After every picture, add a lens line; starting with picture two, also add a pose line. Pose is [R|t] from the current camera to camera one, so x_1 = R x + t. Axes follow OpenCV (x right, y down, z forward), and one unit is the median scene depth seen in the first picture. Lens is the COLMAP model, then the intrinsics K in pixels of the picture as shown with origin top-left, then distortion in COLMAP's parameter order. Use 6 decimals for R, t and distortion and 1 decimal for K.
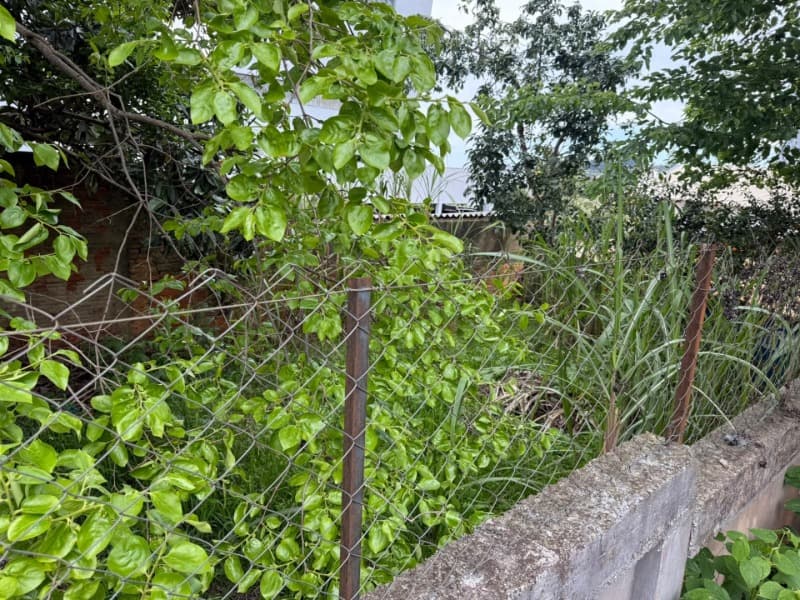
lens RADIAL K [[566.9, 0, 397.7], [0, 566.9, 300.3], [0, 0, 1]] dist [0.096353, -0.140786]
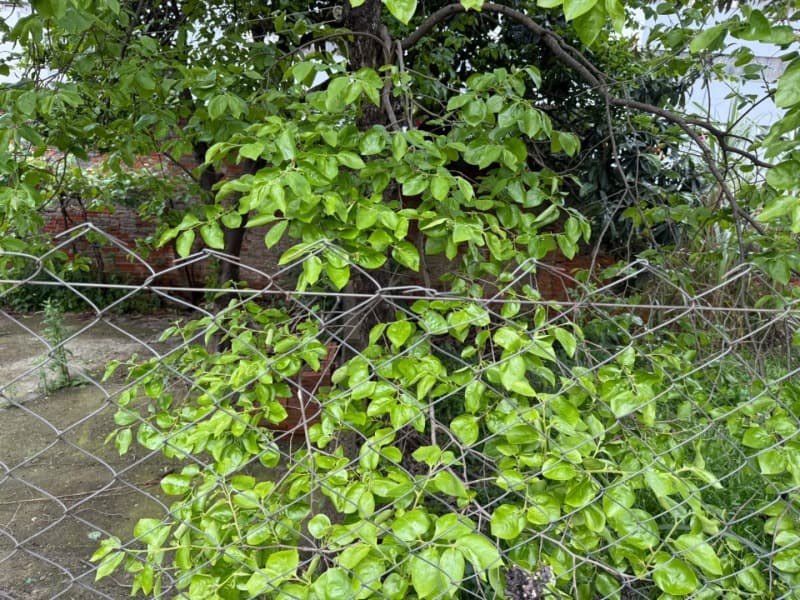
lens RADIAL K [[580.4, 0, 400.0], [0, 580.4, 313.2], [0, 0, 1]] dist [0.004084, 0.002108]
pose [[0.790105, 0.167043, -0.589771, -0.159970], [-0.142225, 0.985853, 0.088691, 0.015816], [0.596243, 0.013805, 0.802685, -0.079163]]
